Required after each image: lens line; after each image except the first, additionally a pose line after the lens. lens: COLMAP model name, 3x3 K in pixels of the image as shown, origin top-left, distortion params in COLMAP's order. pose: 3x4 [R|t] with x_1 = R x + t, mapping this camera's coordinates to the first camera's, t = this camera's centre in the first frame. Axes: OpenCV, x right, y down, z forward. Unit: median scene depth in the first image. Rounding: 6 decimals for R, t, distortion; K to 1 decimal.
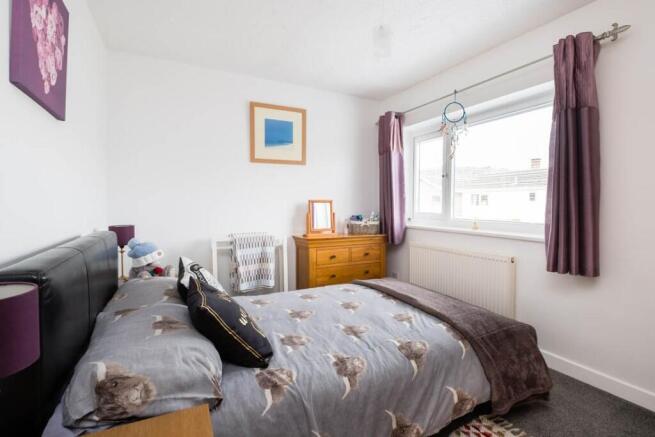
lens RADIAL K [[318.3, 0, 345.6], [0, 318.3, 214.9], [0, 0, 1]] dist [-0.000996, 0.000011]
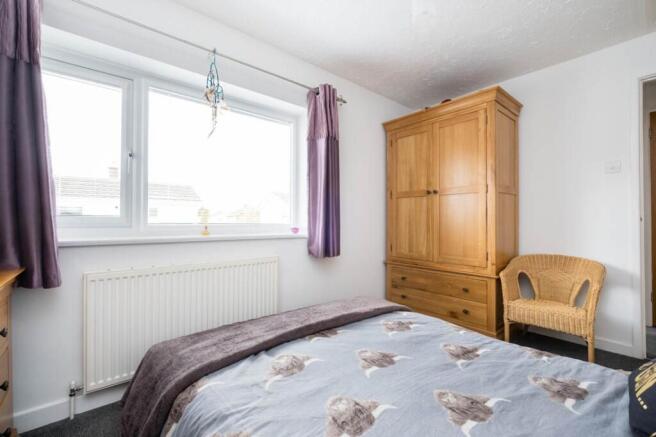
lens RADIAL K [[286.1, 0, 328.0], [0, 286.1, 218.5], [0, 0, 1]] dist [-0.003517, -0.000559]
pose [[-0.201105, 0.008578, 0.979532, -0.463712], [0.029830, 0.999552, -0.002629, 0.020219], [-0.979115, 0.028691, -0.201271, 1.129604]]
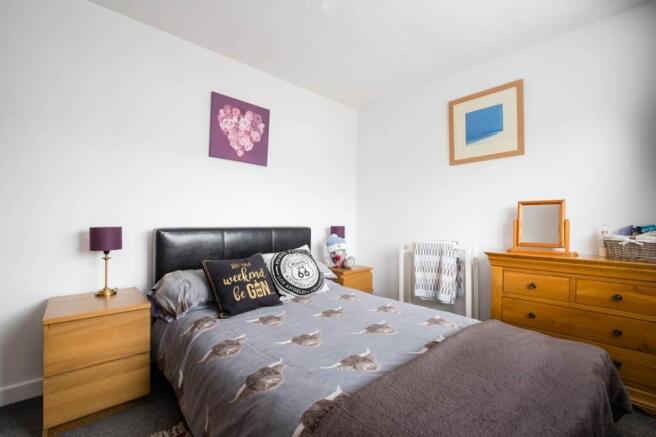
lens RADIAL K [[286.1, 0, 328.0], [0, 286.1, 218.5], [0, 0, 1]] dist [-0.003517, -0.000559]
pose [[0.249261, -0.013632, -0.968340, 0.627175], [-0.038190, 0.998985, -0.023894, 0.036061], [0.967683, 0.042937, 0.248487, 0.661898]]
